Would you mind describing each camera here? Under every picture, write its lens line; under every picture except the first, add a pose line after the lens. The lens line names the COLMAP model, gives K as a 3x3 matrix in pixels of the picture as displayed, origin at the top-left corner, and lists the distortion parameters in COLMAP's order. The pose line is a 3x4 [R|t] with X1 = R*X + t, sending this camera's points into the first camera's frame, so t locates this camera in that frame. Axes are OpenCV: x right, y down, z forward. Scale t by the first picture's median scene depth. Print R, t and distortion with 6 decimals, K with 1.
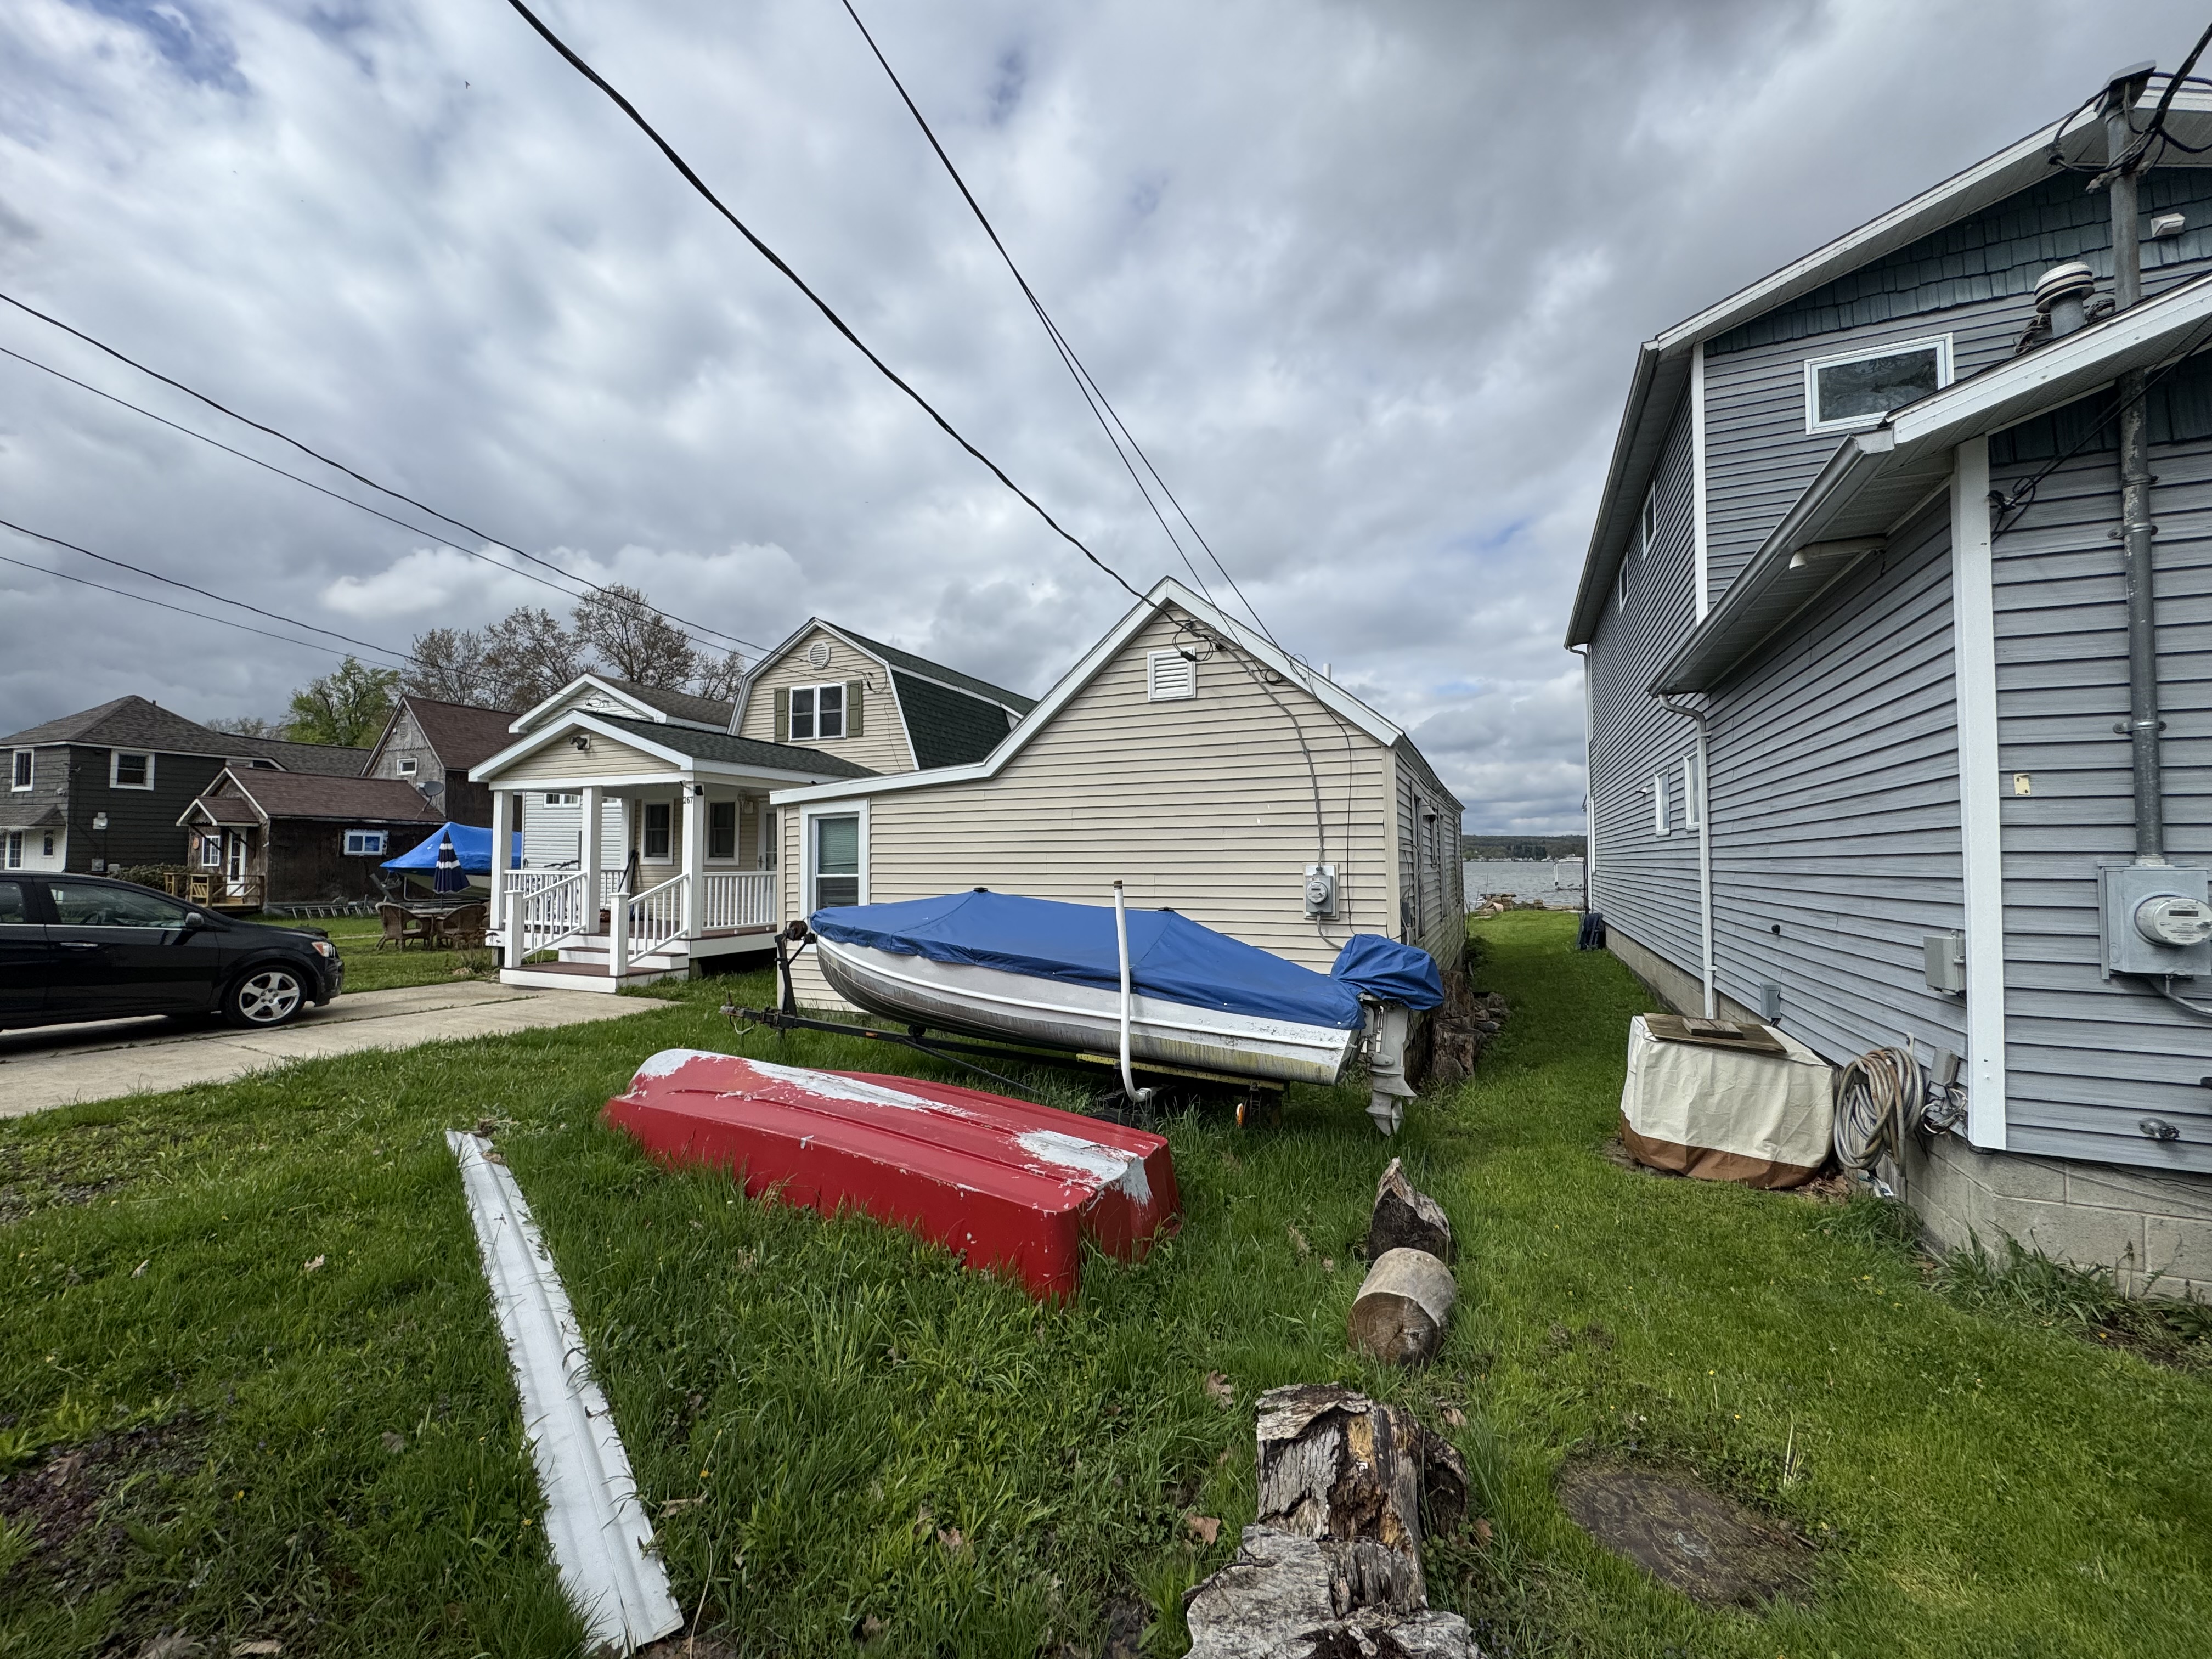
lens RADIAL K [[897.4, 0, 1106.0], [0, 897.4, 829.5], [0, 0, 1]] dist [0.000530, 0.000033]
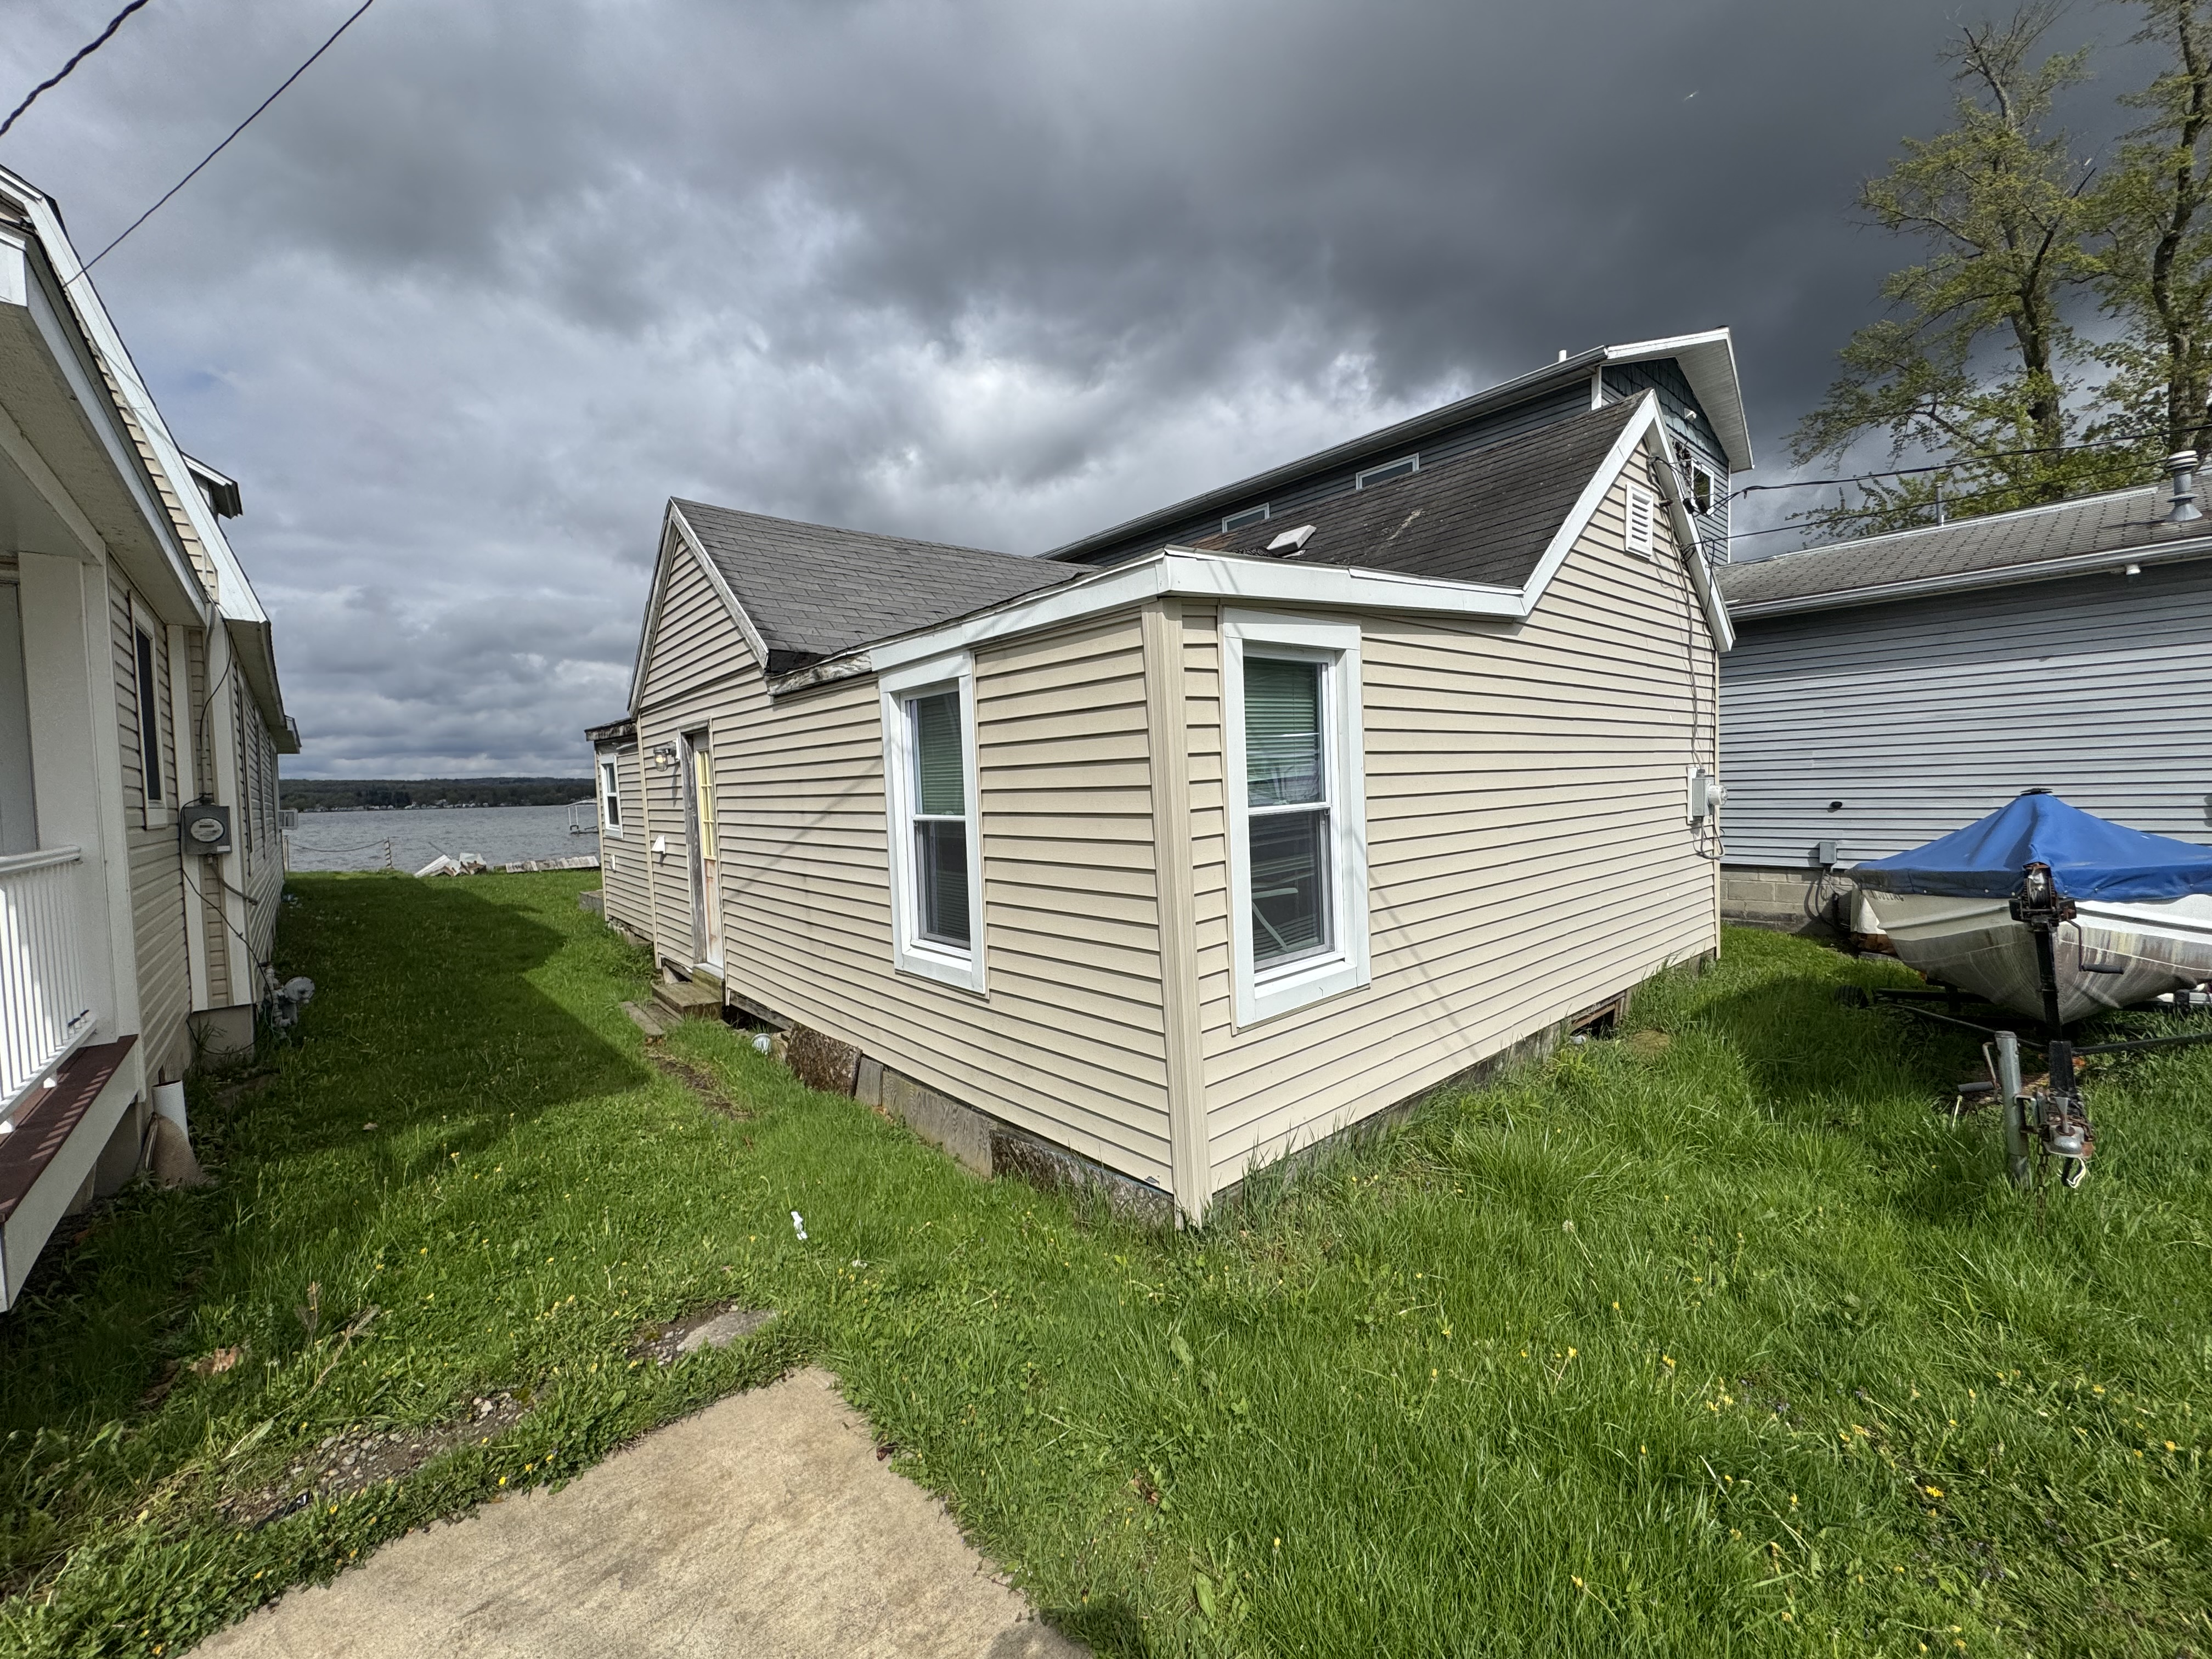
lens RADIAL K [[897.4, 0, 1106.0], [0, 897.4, 829.5], [0, 0, 1]] dist [0.000530, 0.000033]
pose [[0.412121, -0.054110, 0.909521, -0.693870], [-0.002712, 0.998158, 0.060612, 0.038930], [-0.911125, -0.027446, 0.411215, 0.894912]]
